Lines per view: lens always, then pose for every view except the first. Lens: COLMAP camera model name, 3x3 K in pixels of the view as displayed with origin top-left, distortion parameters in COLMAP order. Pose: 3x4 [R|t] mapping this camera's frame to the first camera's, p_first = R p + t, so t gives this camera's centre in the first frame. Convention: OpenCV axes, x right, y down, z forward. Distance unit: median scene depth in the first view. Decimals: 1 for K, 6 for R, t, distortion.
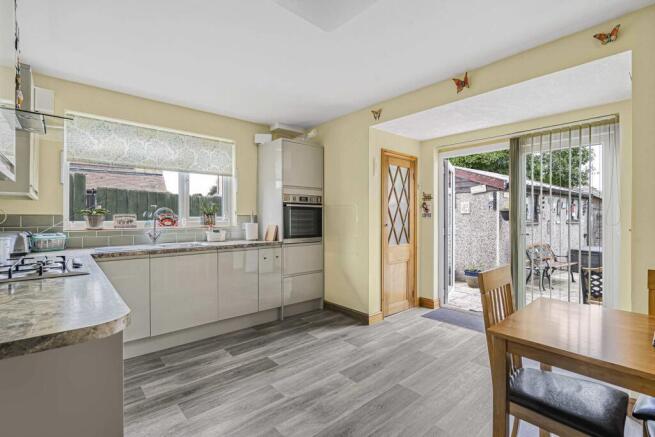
lens RADIAL K [[300.4, 0, 327.5], [0, 300.4, 218.5], [0, 0, 1]] dist [0.001718, 0.000084]
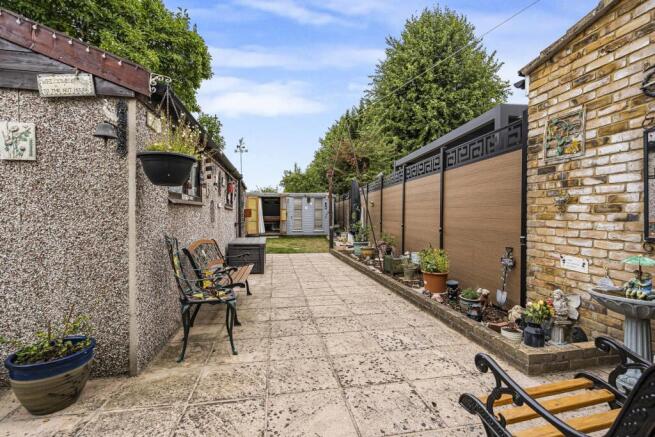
lens RADIAL K [[300.4, 0, 327.5], [0, 300.4, 218.5], [0, 0, 1]] dist [0.001718, 0.000084]
pose [[0.432182, -0.012832, 0.901695, 0.348619], [-0.001700, 0.999885, 0.015044, 0.040658], [-0.901785, -0.008035, 0.432110, 0.642238]]
